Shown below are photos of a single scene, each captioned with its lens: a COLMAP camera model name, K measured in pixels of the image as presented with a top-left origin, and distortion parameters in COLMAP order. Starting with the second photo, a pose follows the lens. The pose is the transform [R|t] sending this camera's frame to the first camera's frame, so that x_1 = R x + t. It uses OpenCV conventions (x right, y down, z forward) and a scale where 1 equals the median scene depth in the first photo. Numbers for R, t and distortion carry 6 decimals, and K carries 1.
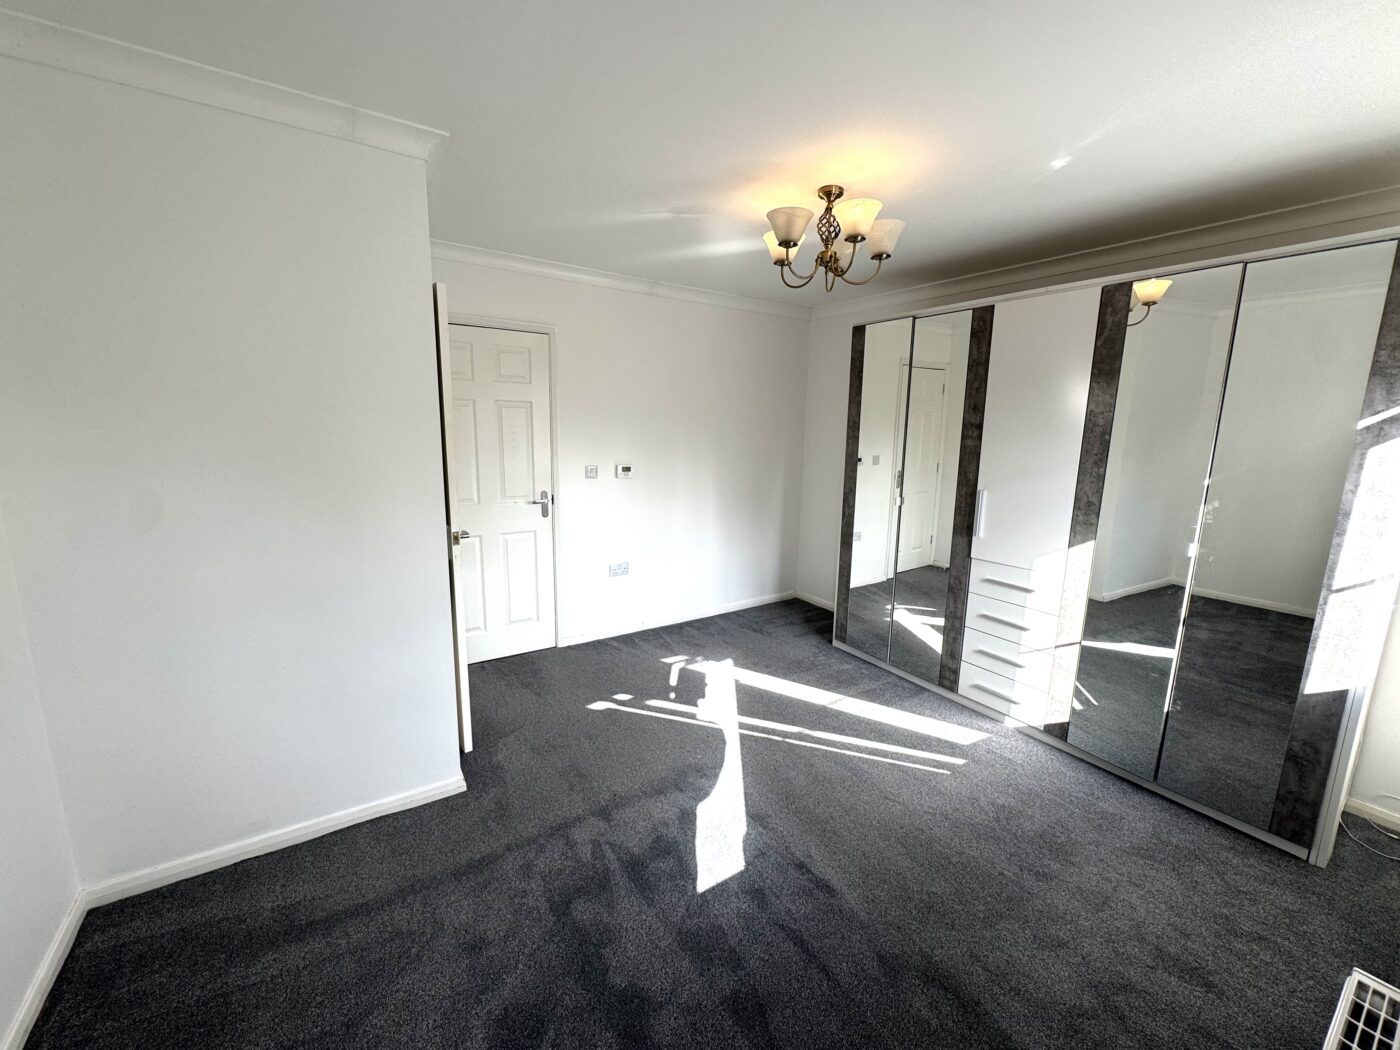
lens RADIAL K [[561.4, 0, 700.0], [0, 561.4, 525.0], [0, 0, 1]] dist [-0.003090, -0.000303]
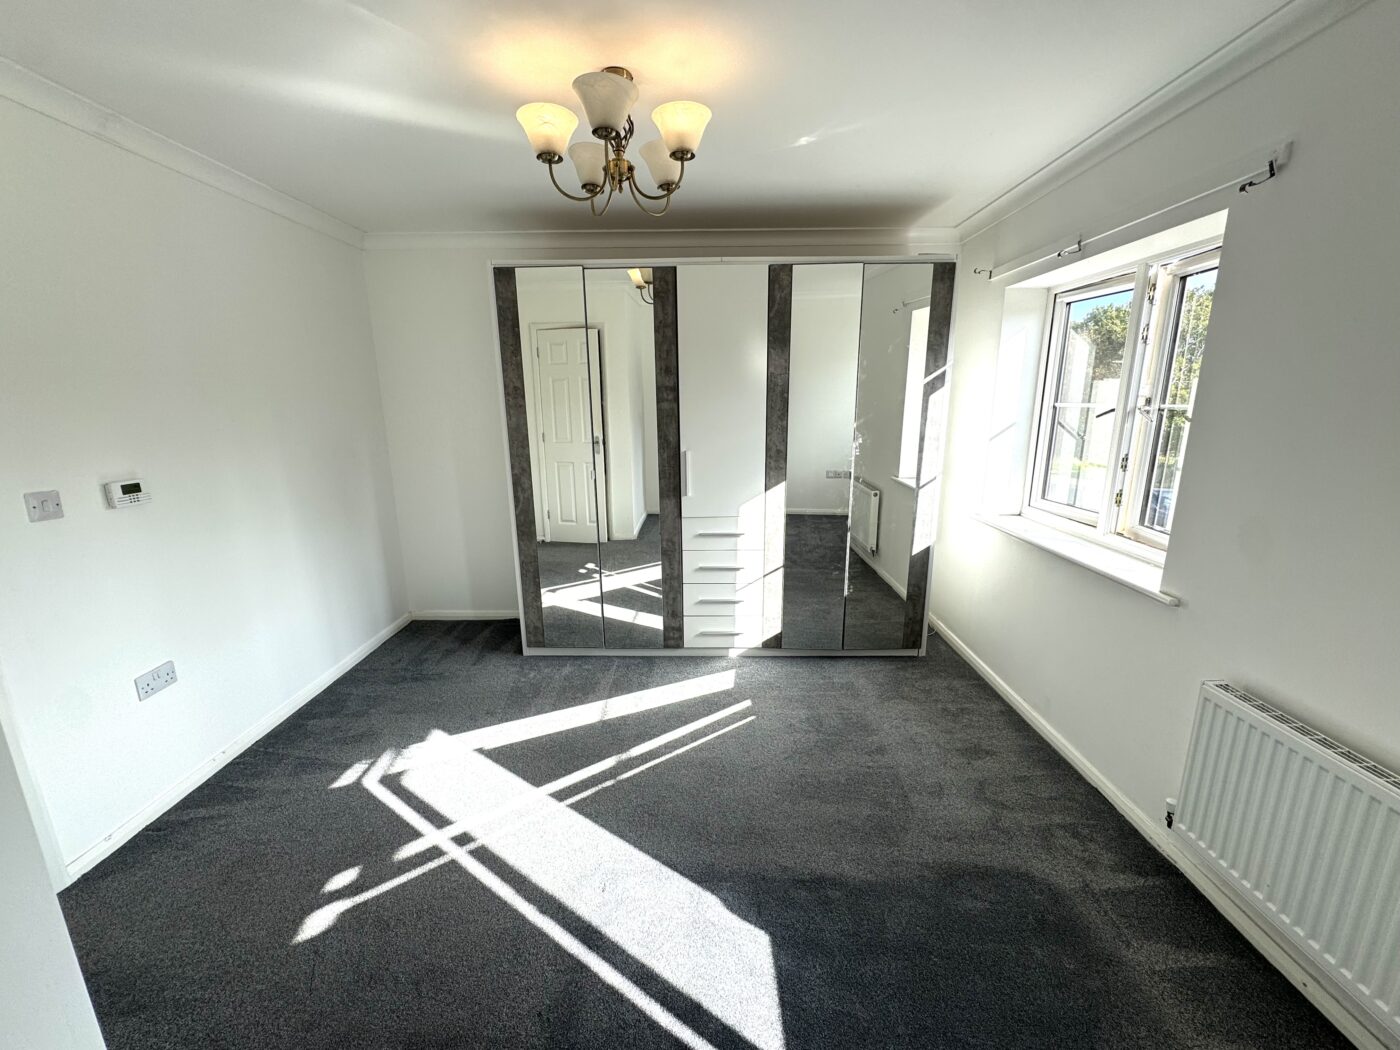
lens RADIAL K [[561.4, 0, 700.0], [0, 561.4, 525.0], [0, 0, 1]] dist [-0.003090, -0.000303]
pose [[0.563074, -0.210015, 0.799276, -0.336304], [0.167365, 0.976108, 0.138574, -0.067952], [-0.809282, 0.055744, 0.584770, 0.379993]]
